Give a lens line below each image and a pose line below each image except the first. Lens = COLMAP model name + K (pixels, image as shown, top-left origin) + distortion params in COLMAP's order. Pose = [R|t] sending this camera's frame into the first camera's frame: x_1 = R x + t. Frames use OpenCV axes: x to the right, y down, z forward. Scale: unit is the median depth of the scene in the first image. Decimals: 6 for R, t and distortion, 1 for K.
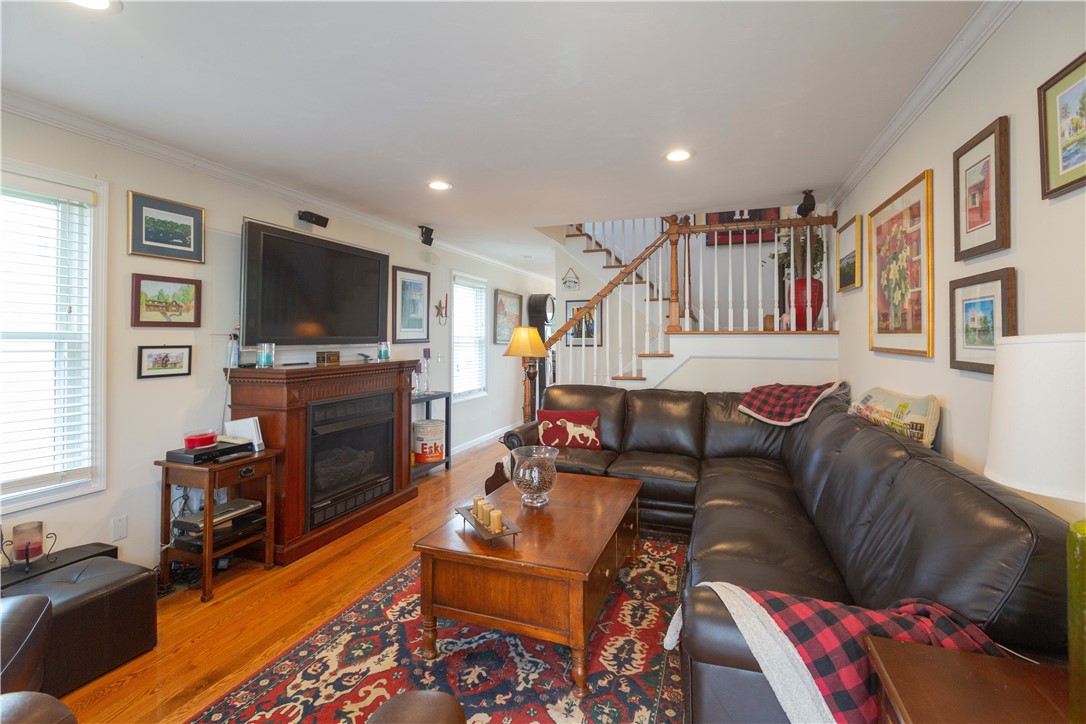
lens RADIAL K [[501.3, 0, 529.5], [0, 501.3, 332.9], [0, 0, 1]] dist [0.001725, -0.001786]
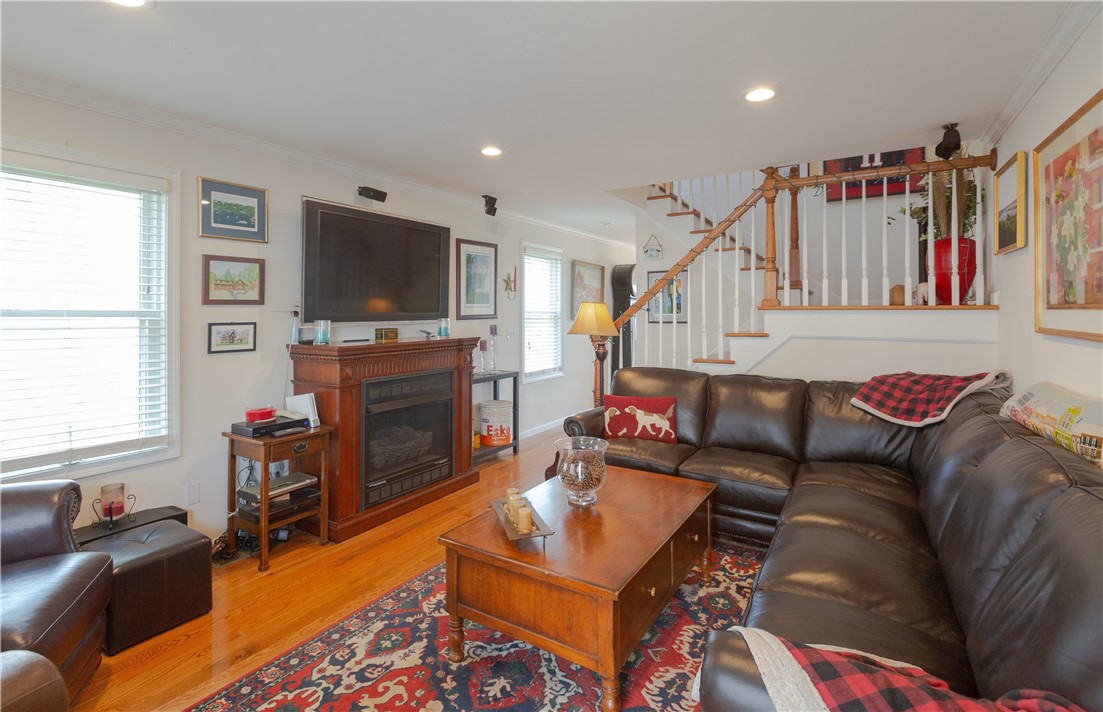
lens RADIAL K [[534.3, 0, 507.7], [0, 534.3, 308.8], [0, 0, 1]] dist [0.003743, -0.002363]
pose [[0.973508, -0.002982, -0.228634, 0.101117], [0.004078, 0.999982, 0.004321, -0.006629], [0.228617, -0.005139, 0.973503, 0.048511]]
